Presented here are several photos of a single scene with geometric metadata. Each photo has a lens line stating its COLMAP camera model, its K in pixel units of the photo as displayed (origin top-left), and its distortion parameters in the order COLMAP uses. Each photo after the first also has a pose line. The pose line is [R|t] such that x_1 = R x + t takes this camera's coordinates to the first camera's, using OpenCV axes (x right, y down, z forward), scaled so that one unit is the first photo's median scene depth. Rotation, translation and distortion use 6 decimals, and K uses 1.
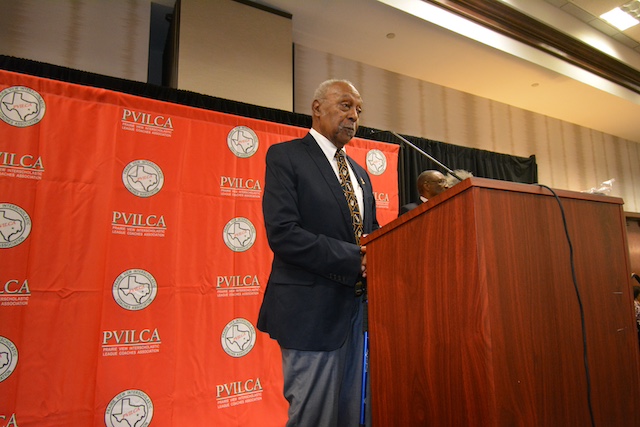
lens RADIAL K [[388.1, 0, 318.1], [0, 388.1, 211.6], [0, 0, 1]] dist [0.009611, -0.025284]
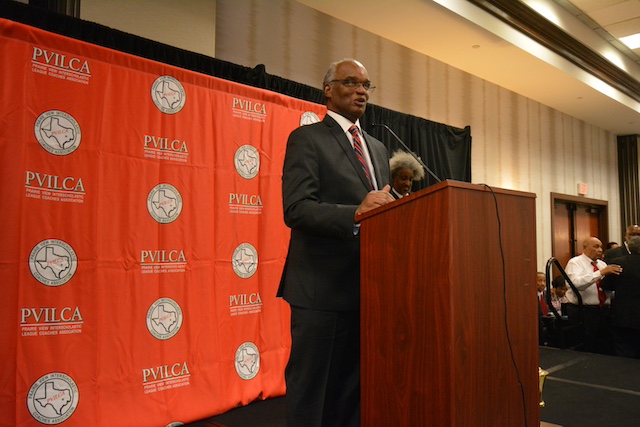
lens RADIAL K [[547.9, 0, 320.7], [0, 547.9, 209.0], [0, 0, 1]] dist [0.006172, -0.032844]
pose [[0.964885, 0.037574, 0.259972, -0.197417], [-0.054868, 0.996714, 0.059587, -0.022598], [-0.256878, -0.071759, 0.963776, -0.296356]]
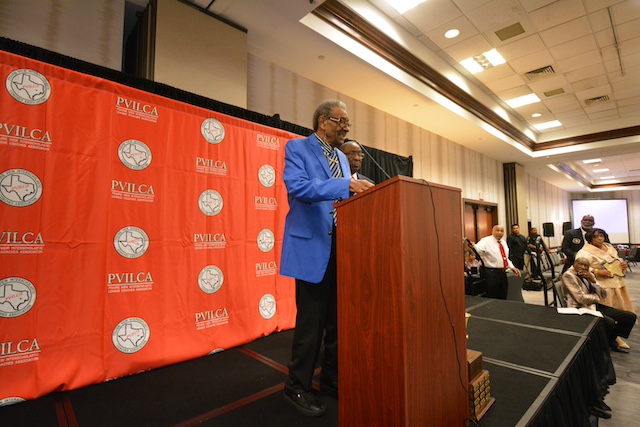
lens RADIAL K [[328.8, 0, 322.9], [0, 328.8, 212.7], [0, 0, 1]] dist [0.013959, -0.026475]
pose [[0.964518, 0.027849, 0.262546, -0.137591], [-0.045528, 0.997068, 0.061496, 0.006917], [-0.260064, -0.071267, 0.962958, -0.183883]]
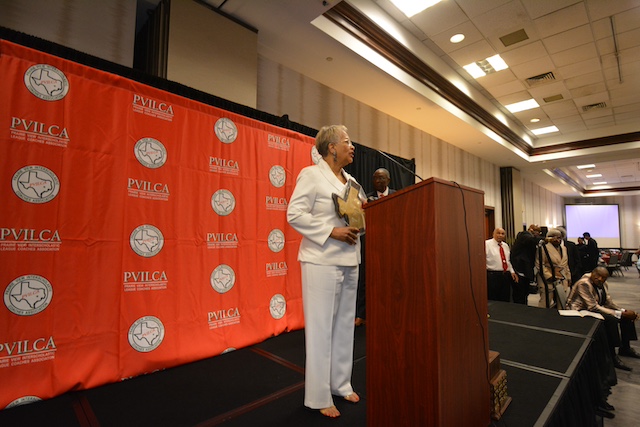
lens RADIAL K [[328.8, 0, 322.5], [0, 328.8, 213.4], [0, 0, 1]] dist [0.013959, -0.026475]
pose [[0.959004, 0.040547, 0.280478, -0.205369], [-0.059185, 0.996543, 0.058299, 0.012461], [-0.277145, -0.072509, 0.958088, -0.172435]]
